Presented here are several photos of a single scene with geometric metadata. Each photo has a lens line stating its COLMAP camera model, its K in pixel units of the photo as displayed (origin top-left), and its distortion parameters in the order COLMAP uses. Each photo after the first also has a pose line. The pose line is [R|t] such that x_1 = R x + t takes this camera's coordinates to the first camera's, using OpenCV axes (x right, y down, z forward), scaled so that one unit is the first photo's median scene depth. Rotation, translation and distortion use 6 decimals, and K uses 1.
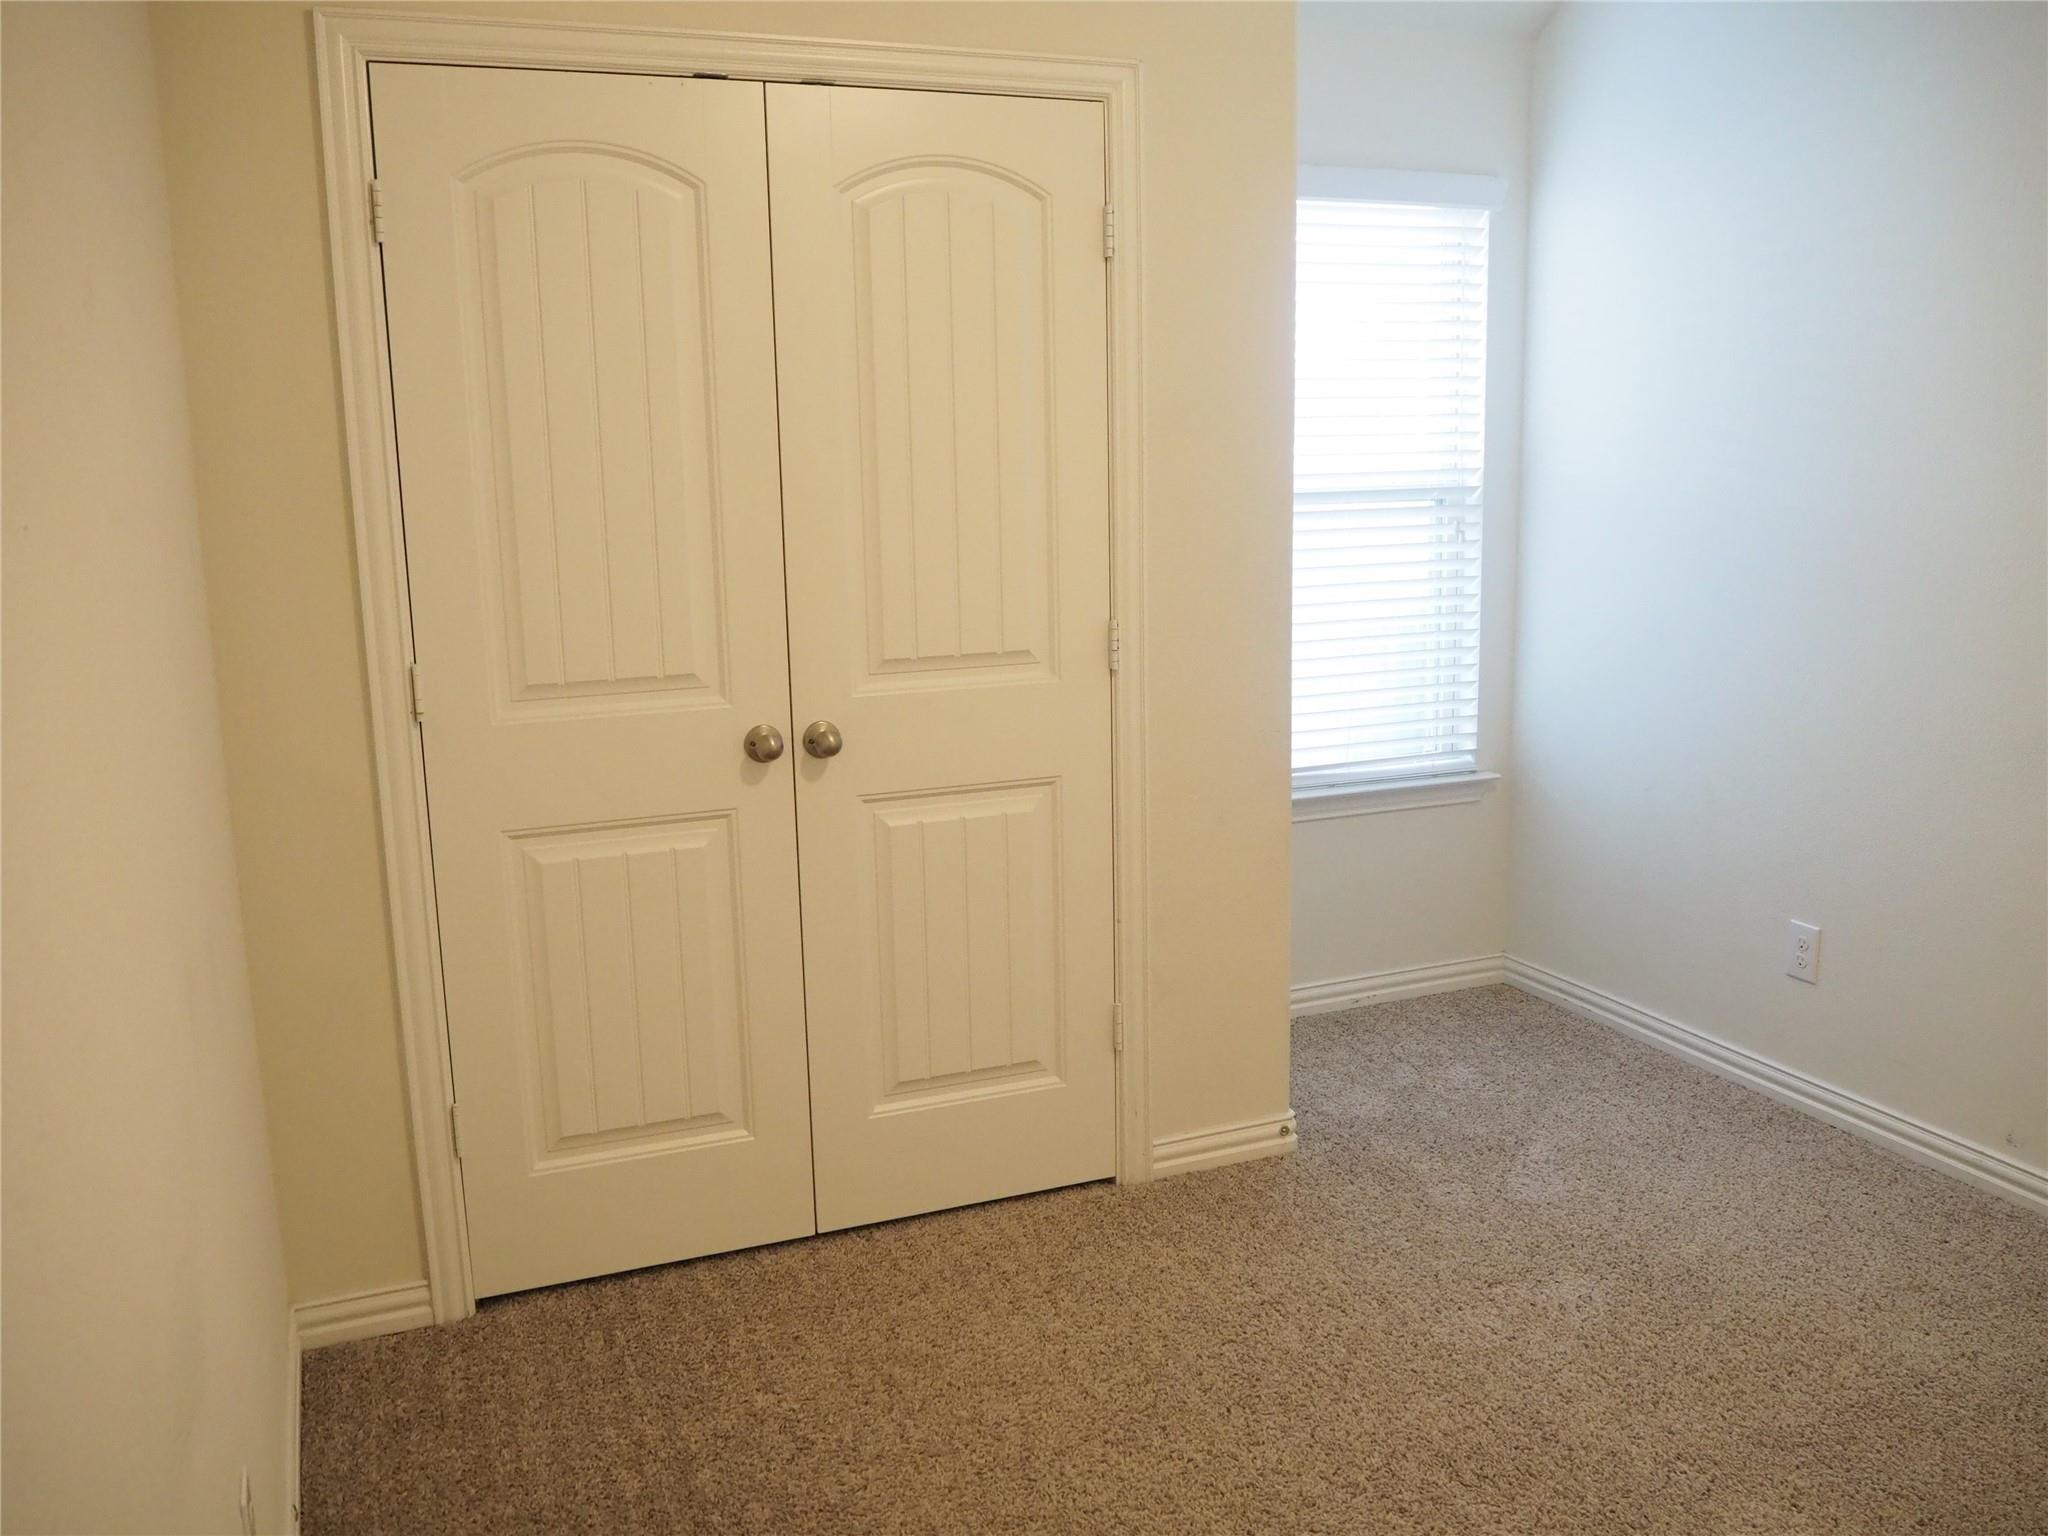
lens RADIAL K [[1708.0, 0, 1026.1], [0, 1708.0, 771.4], [0, 0, 1]] dist [-0.017294, -0.017085]
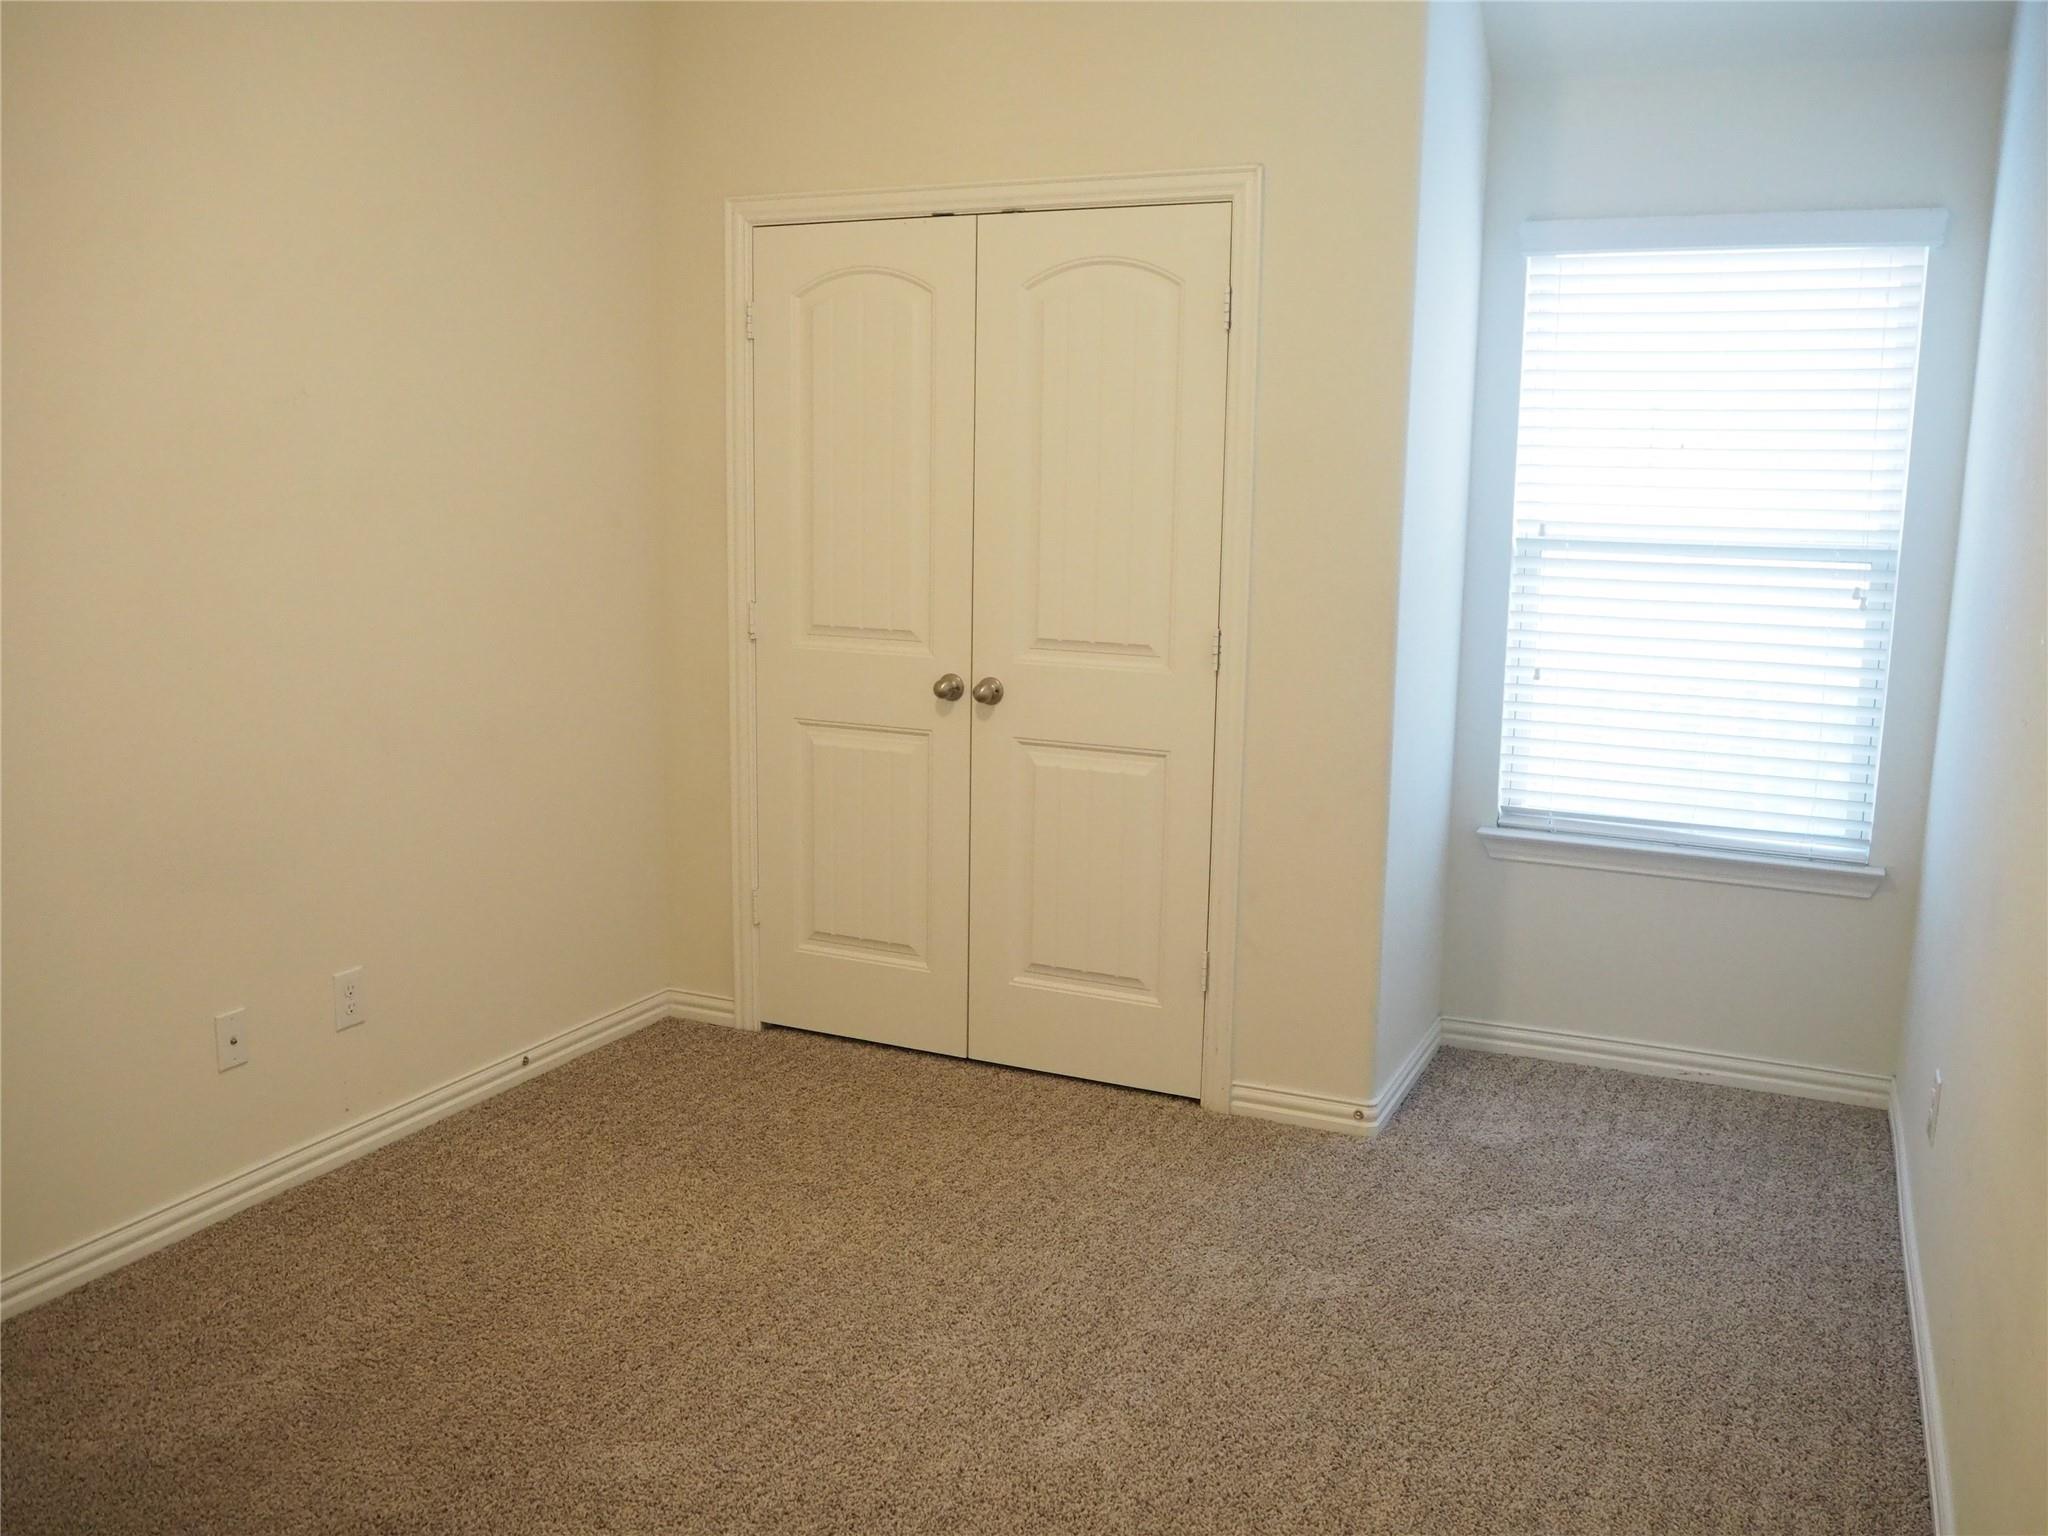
lens RADIAL K [[1708.0, 0, 1038.6], [0, 1708.0, 765.8], [0, 0, 1]] dist [-0.017294, -0.017085]
pose [[0.683947, 0.158397, -0.712129, 0.846456], [-0.167310, 0.984184, 0.058221, -0.043589], [0.710088, 0.079326, 0.699631, 0.080921]]
